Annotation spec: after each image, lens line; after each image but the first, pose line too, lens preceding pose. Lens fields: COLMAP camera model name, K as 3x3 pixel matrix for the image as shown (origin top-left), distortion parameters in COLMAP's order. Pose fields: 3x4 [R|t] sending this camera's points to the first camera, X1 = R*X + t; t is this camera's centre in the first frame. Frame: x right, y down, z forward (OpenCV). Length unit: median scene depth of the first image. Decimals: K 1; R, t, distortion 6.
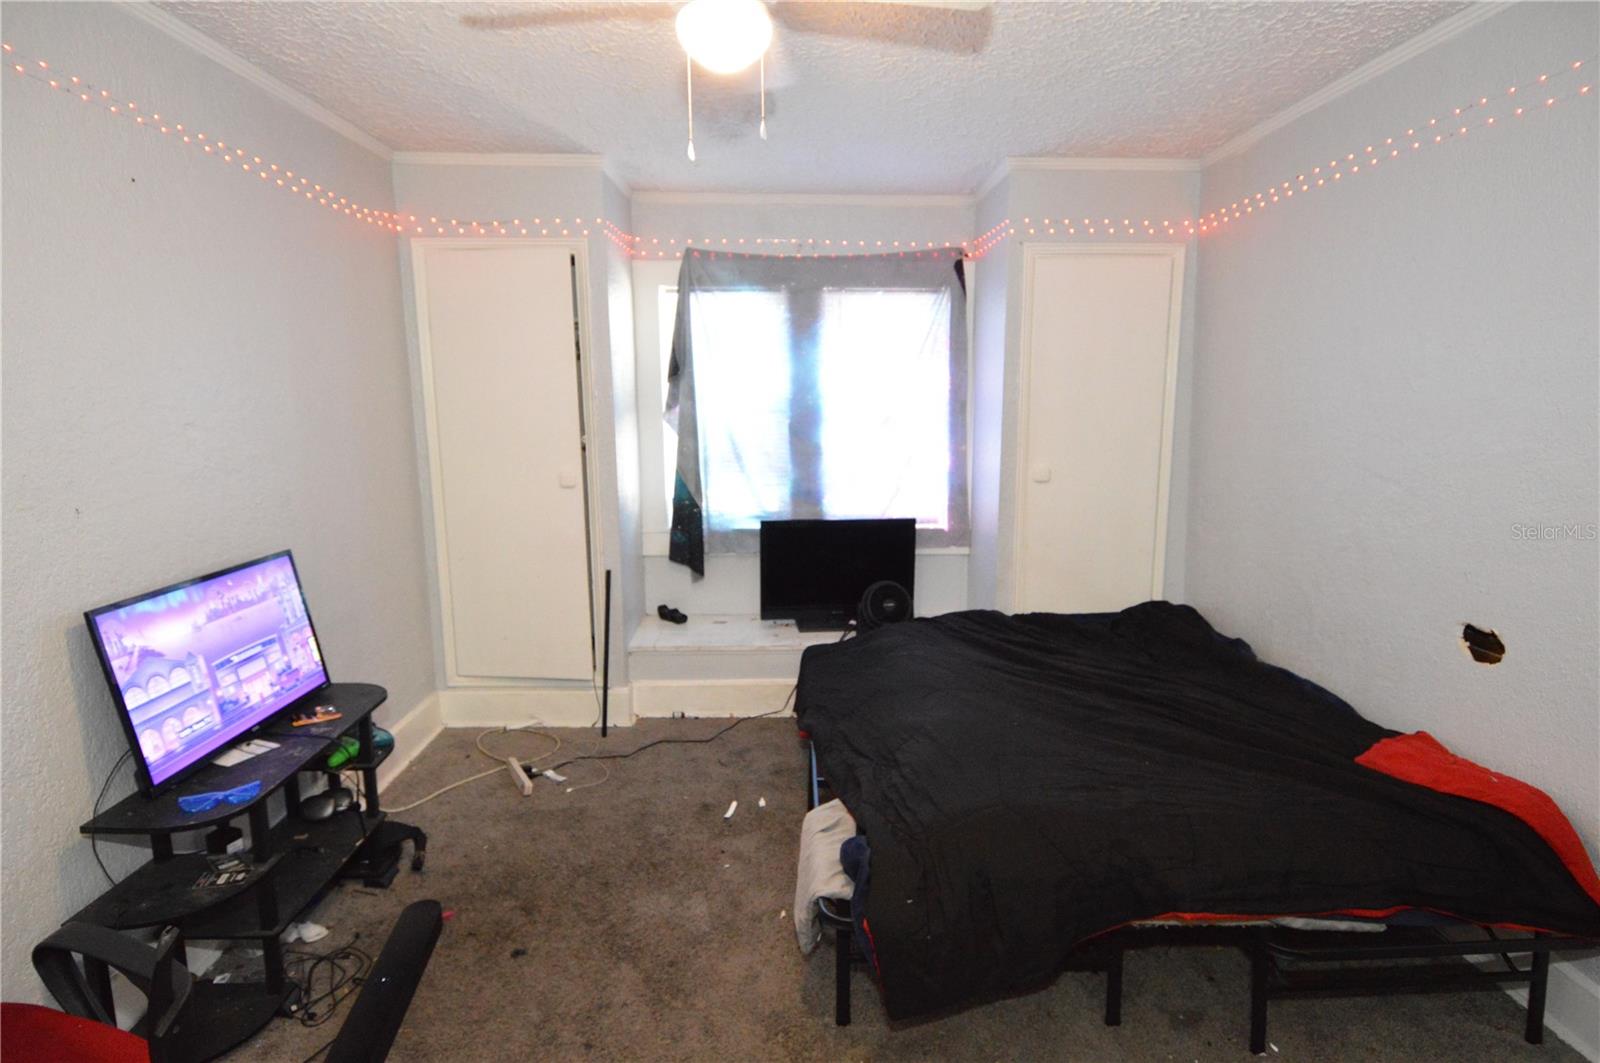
lens RADIAL K [[794.0, 0, 800.0], [0, 794.0, 531.5], [0, 0, 1]] dist [-0.002704, -0.000201]
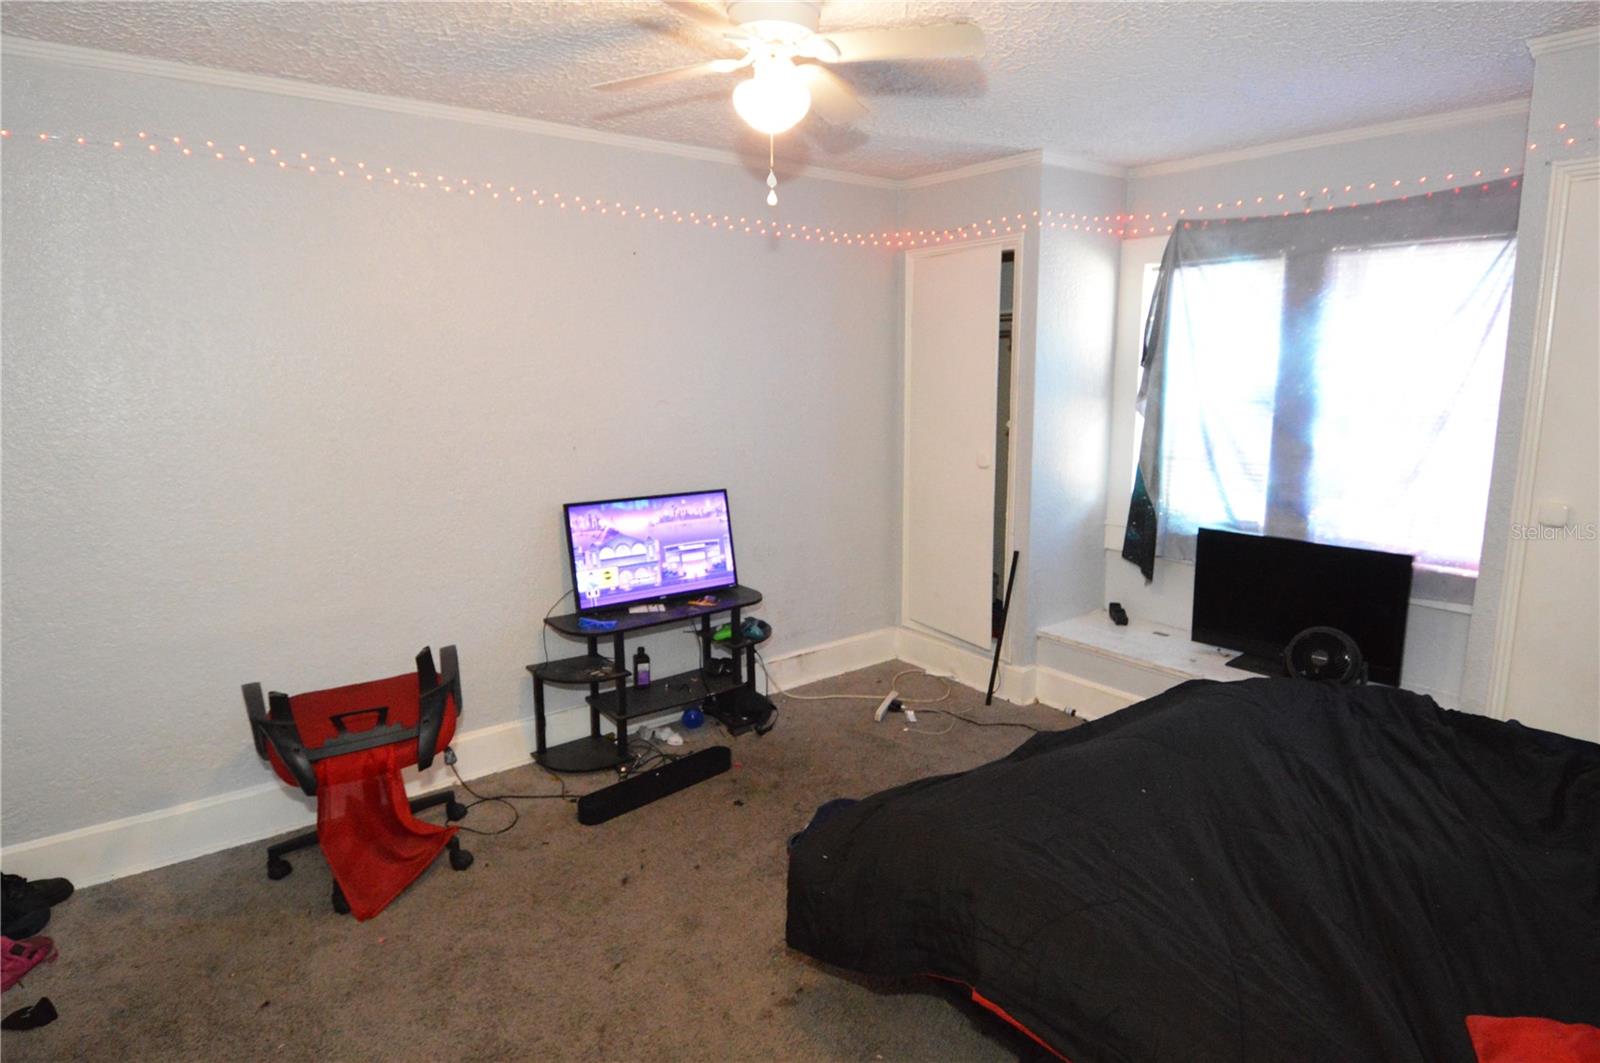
lens RADIAL K [[871.1, 0, 799.4], [0, 871.1, 522.3], [0, 0, 1]] dist [-0.000035, -0.024472]
pose [[0.585486, 0.140235, -0.798461, 0.450350], [-0.139066, 0.987699, 0.071498, -0.025943], [0.798666, 0.069178, 0.597785, 0.082449]]
